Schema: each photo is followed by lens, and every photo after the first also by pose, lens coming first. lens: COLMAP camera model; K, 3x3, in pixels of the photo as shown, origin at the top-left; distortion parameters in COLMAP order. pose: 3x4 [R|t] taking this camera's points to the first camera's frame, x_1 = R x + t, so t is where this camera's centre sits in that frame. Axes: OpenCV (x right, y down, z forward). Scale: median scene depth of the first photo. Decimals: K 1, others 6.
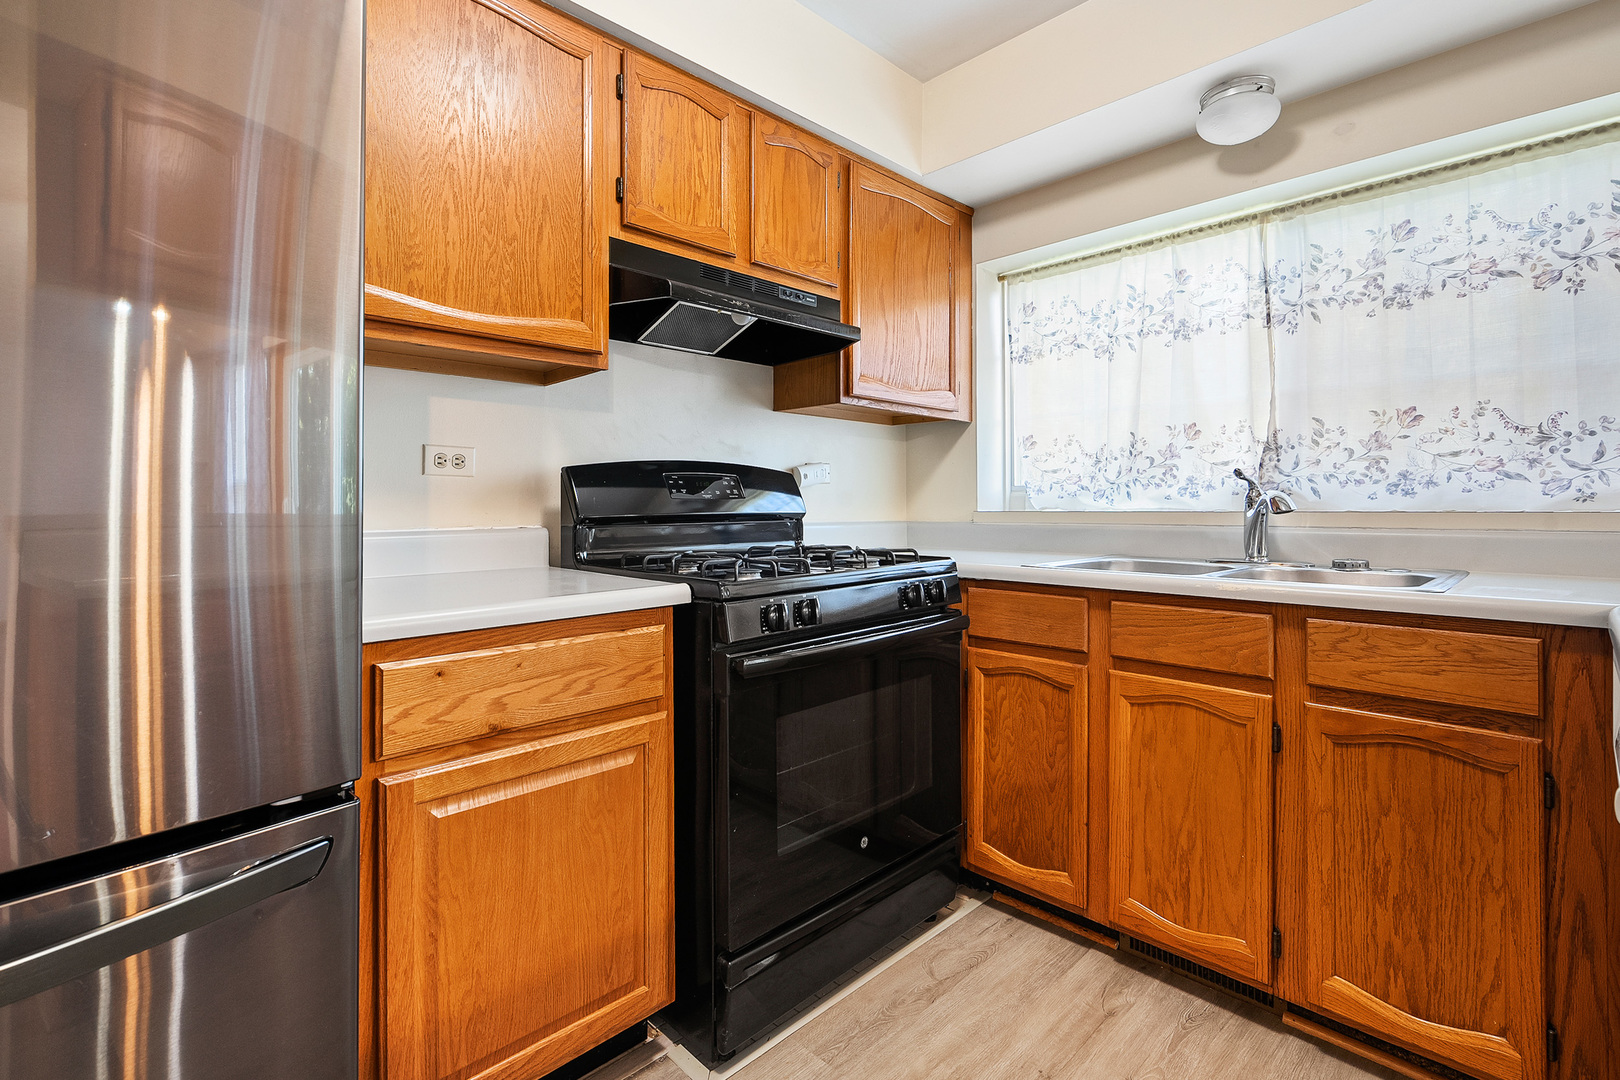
lens RADIAL K [[753.6, 0, 823.2], [0, 753.6, 495.1], [0, 0, 1]] dist [-0.005747, 0.003327]
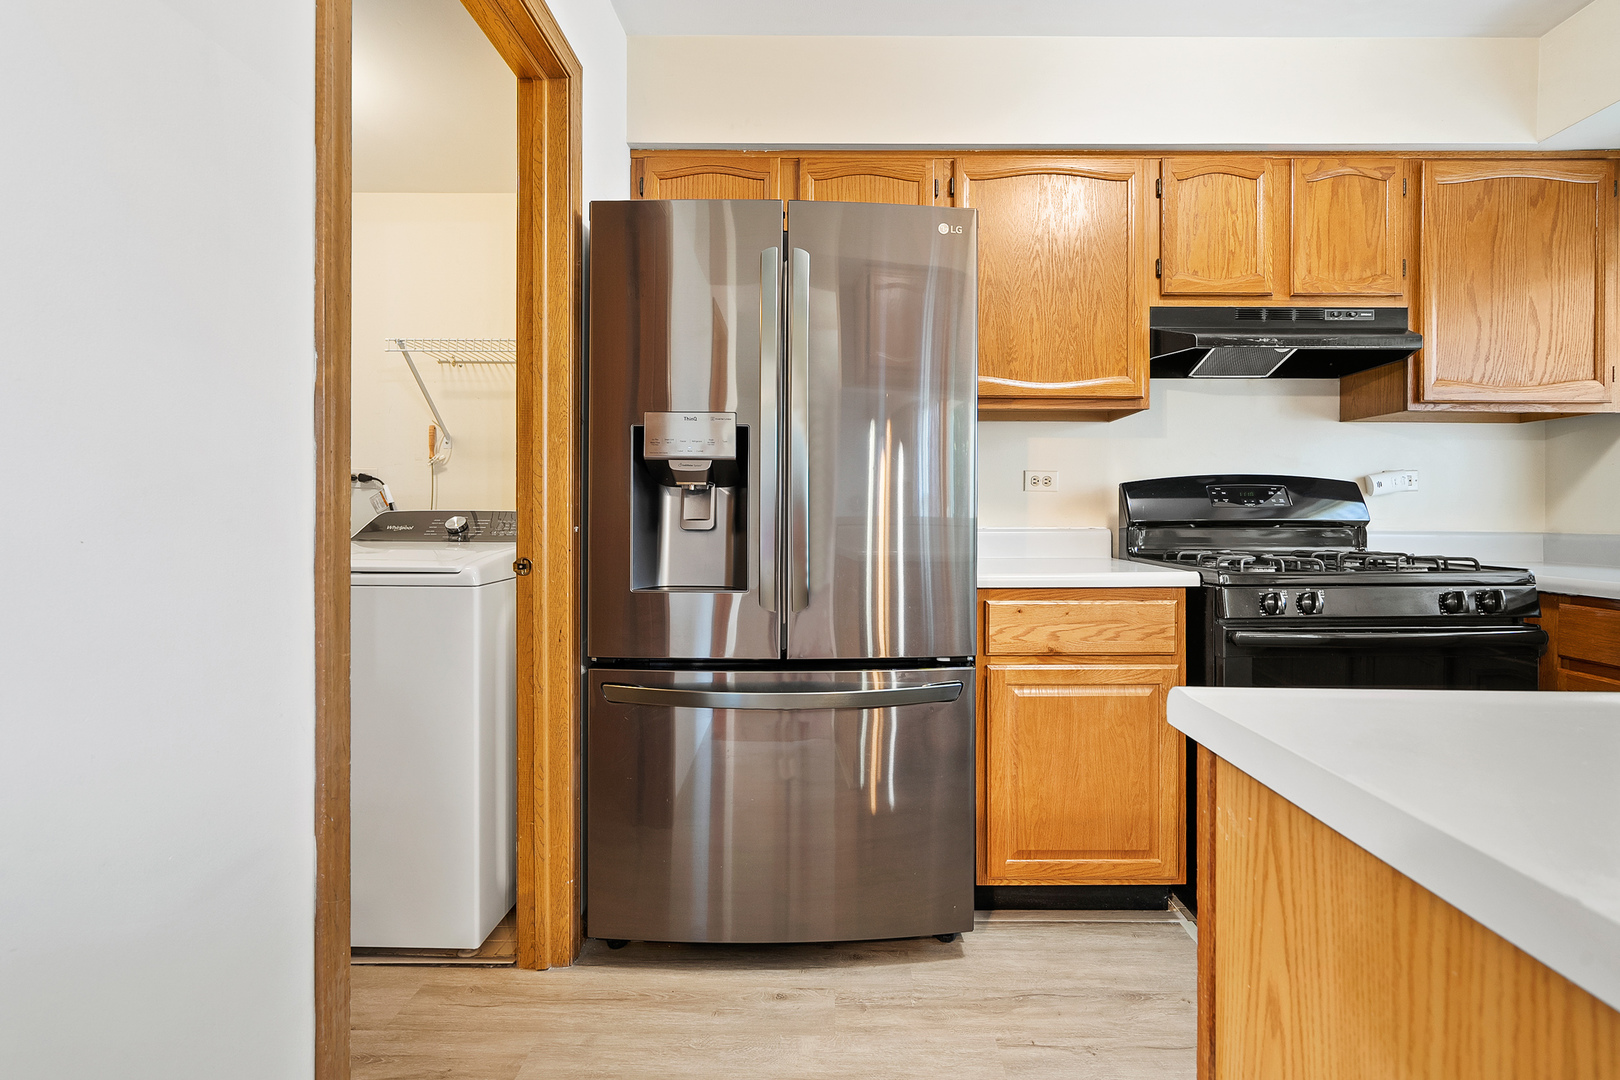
lens RADIAL K [[753.6, 0, 820.4], [0, 753.6, 517.3], [0, 0, 1]] dist [-0.005747, 0.003327]
pose [[0.697207, 0.008742, -0.716816, 0.239876], [0.003898, 0.999865, 0.015985, -0.000648], [0.716859, -0.013939, 0.697079, -0.305429]]
